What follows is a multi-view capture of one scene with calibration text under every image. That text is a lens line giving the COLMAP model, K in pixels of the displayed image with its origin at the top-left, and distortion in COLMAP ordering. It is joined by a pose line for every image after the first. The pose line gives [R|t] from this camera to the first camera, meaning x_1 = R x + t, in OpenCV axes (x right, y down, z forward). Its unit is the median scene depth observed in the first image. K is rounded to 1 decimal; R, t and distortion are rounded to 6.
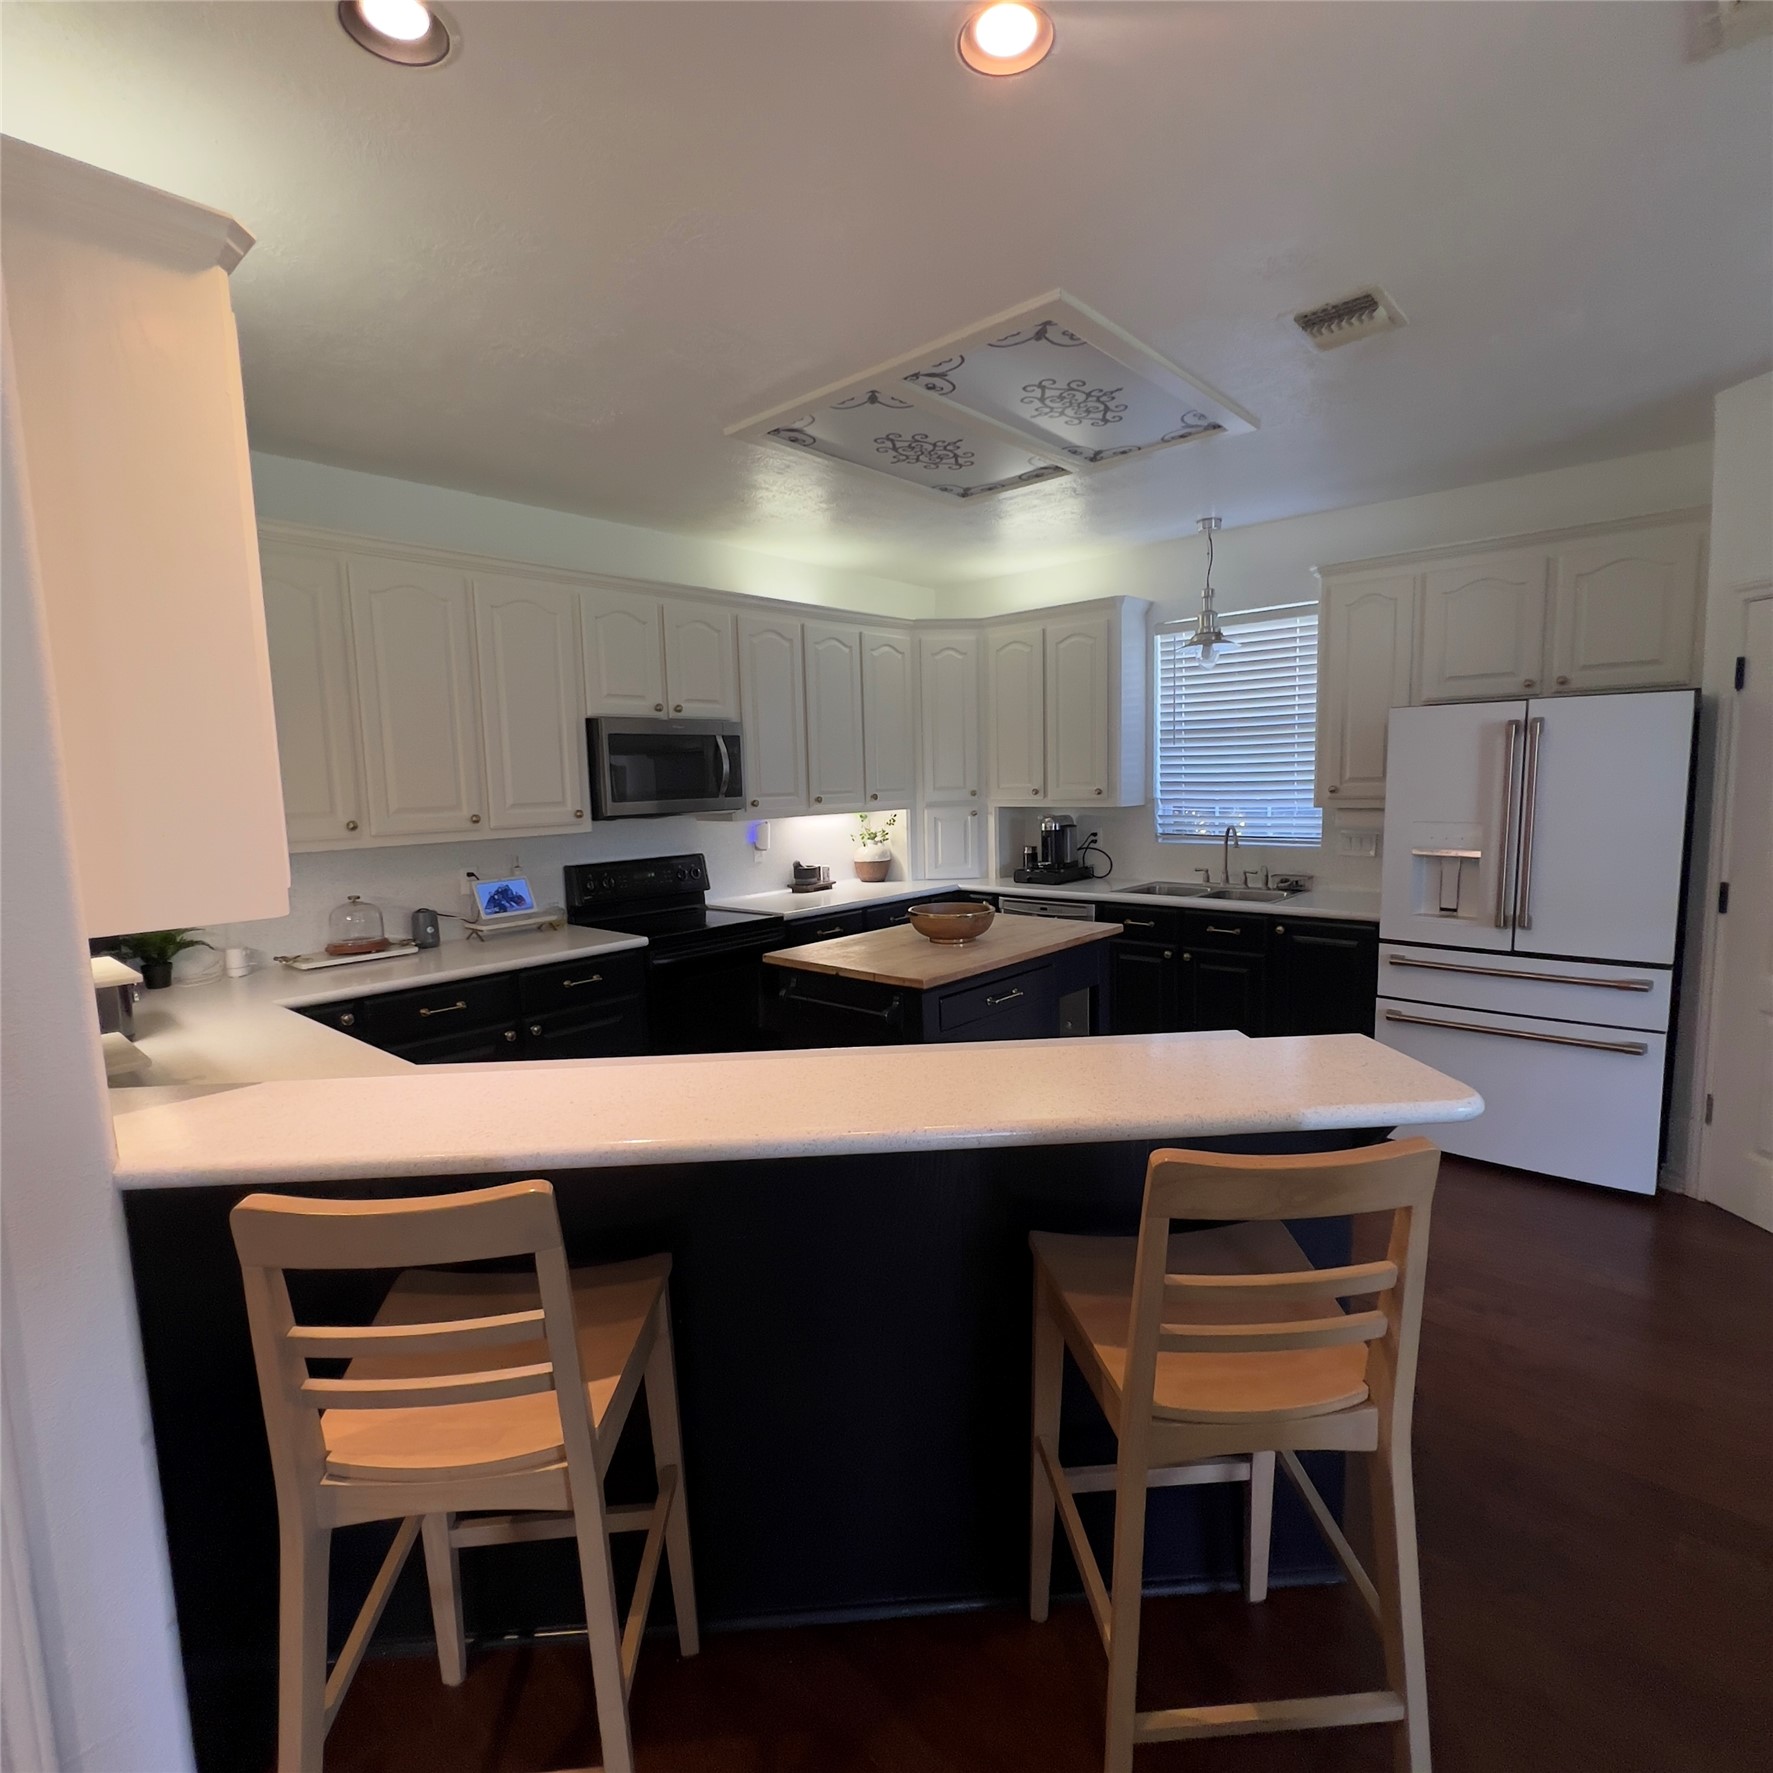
lens RADIAL K [[937.6, 0, 886.1], [0, 937.6, 879.9], [0, 0, 1]] dist [0.001823, 0.000313]
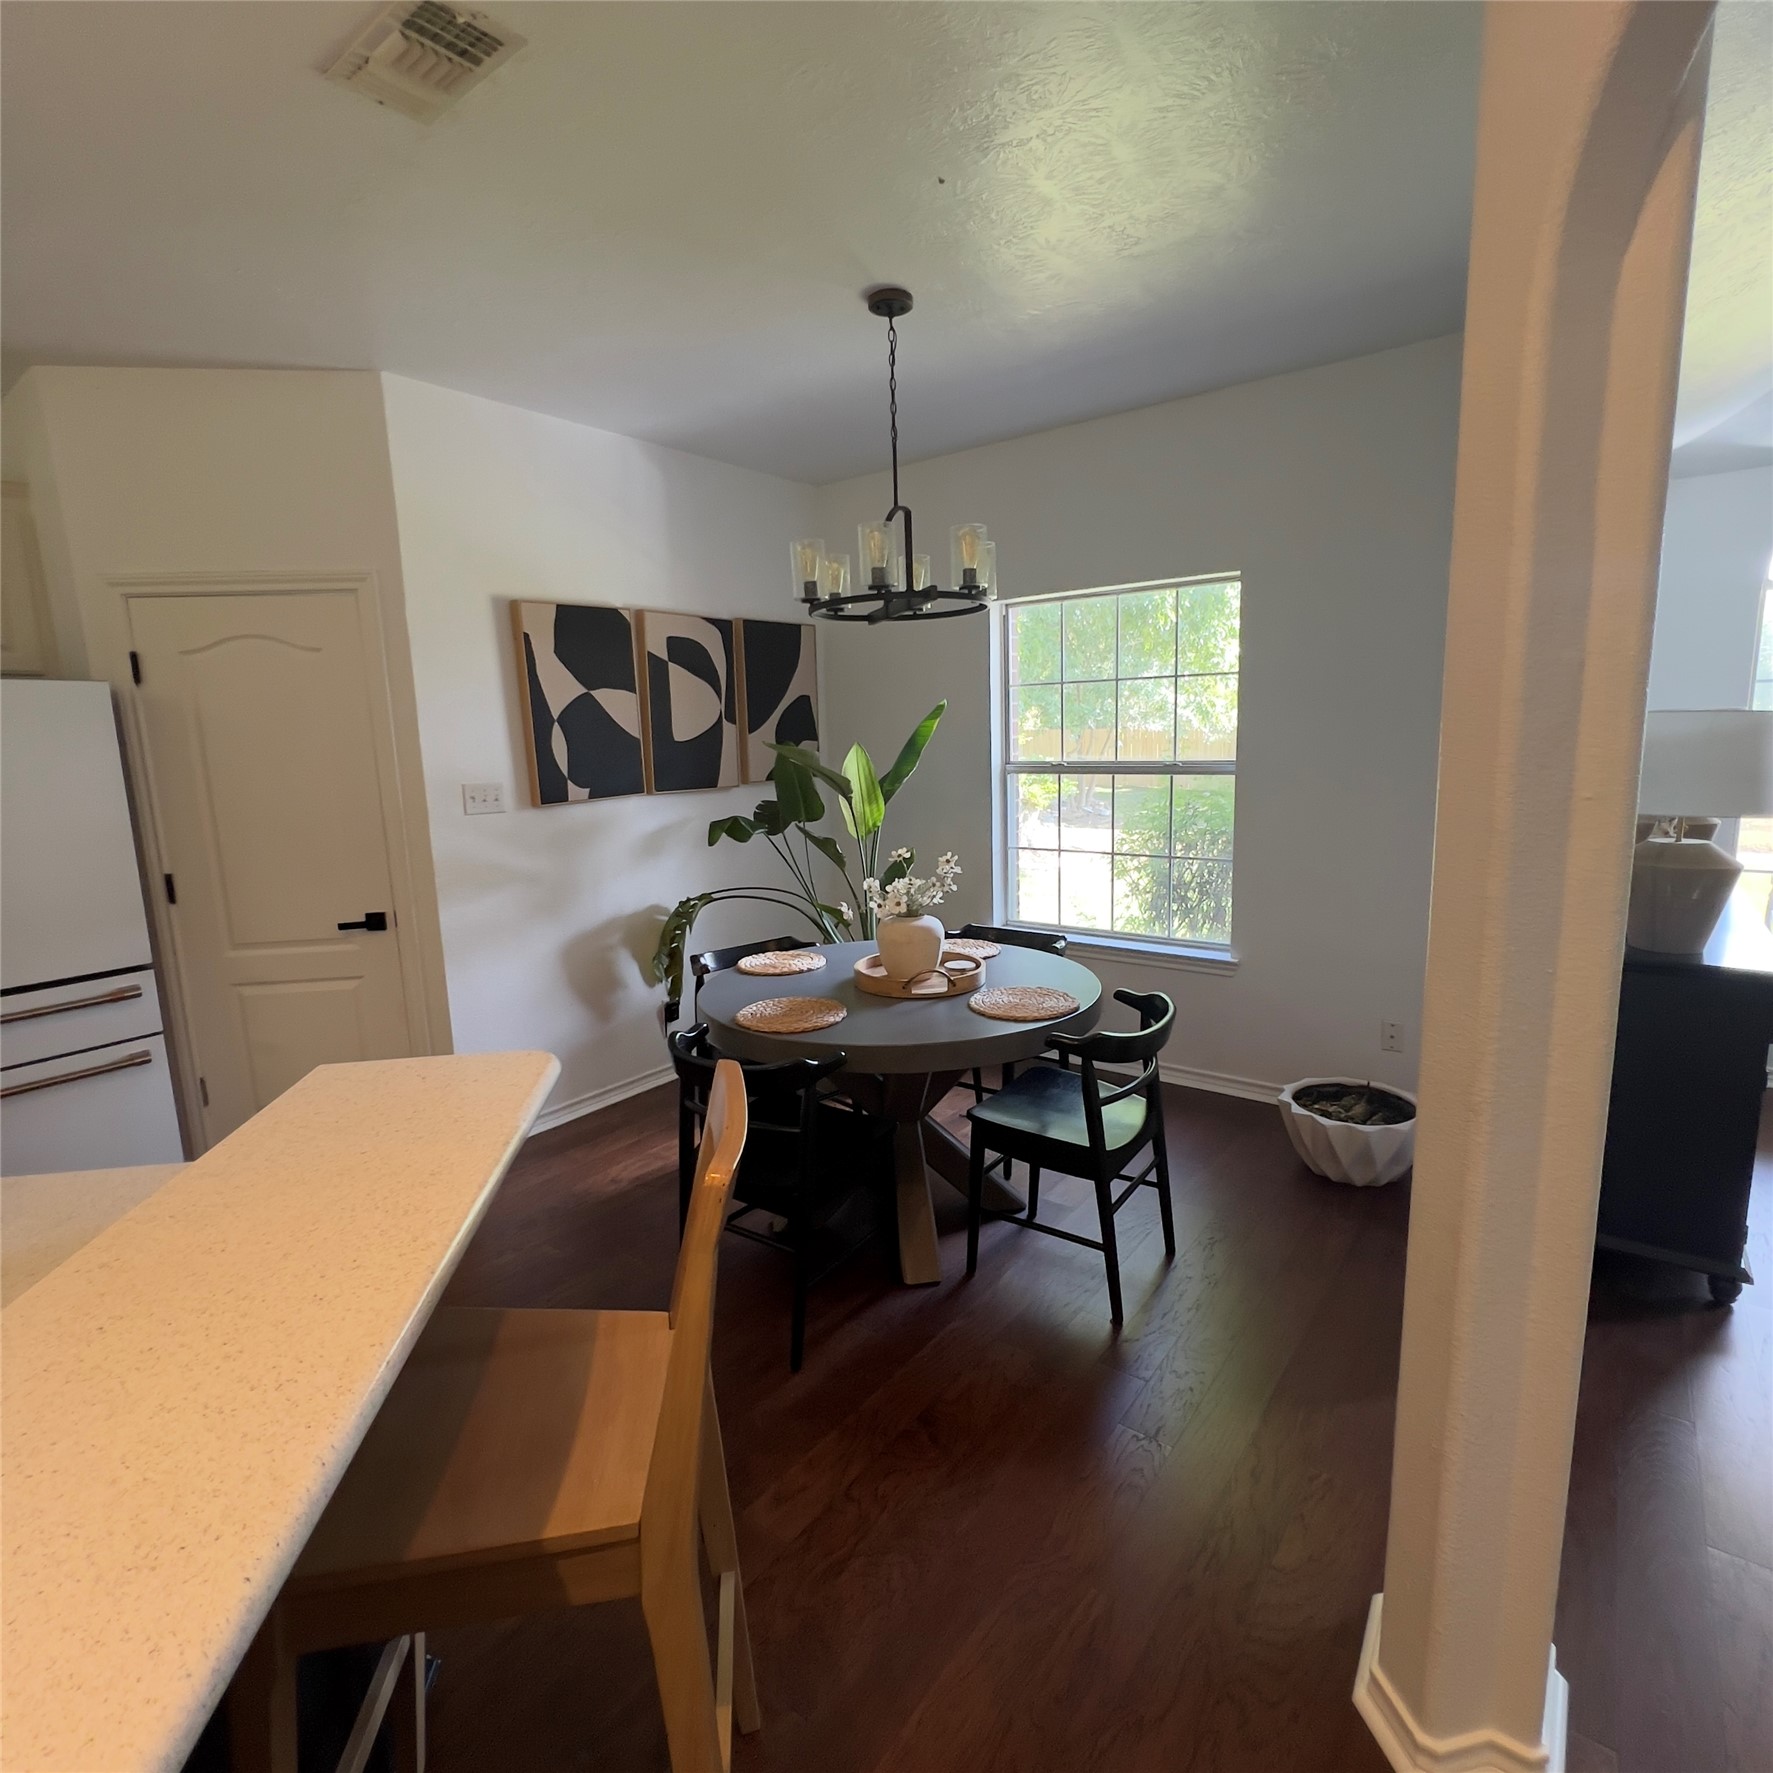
lens RADIAL K [[937.6, 0, 886.1], [0, 937.6, 879.9], [0, 0, 1]] dist [0.001823, 0.000313]
pose [[-0.027132, -0.135902, 0.990351, -0.139903], [0.146353, 0.979500, 0.138422, -0.018437], [-0.988860, 0.148697, -0.006686, 0.237754]]
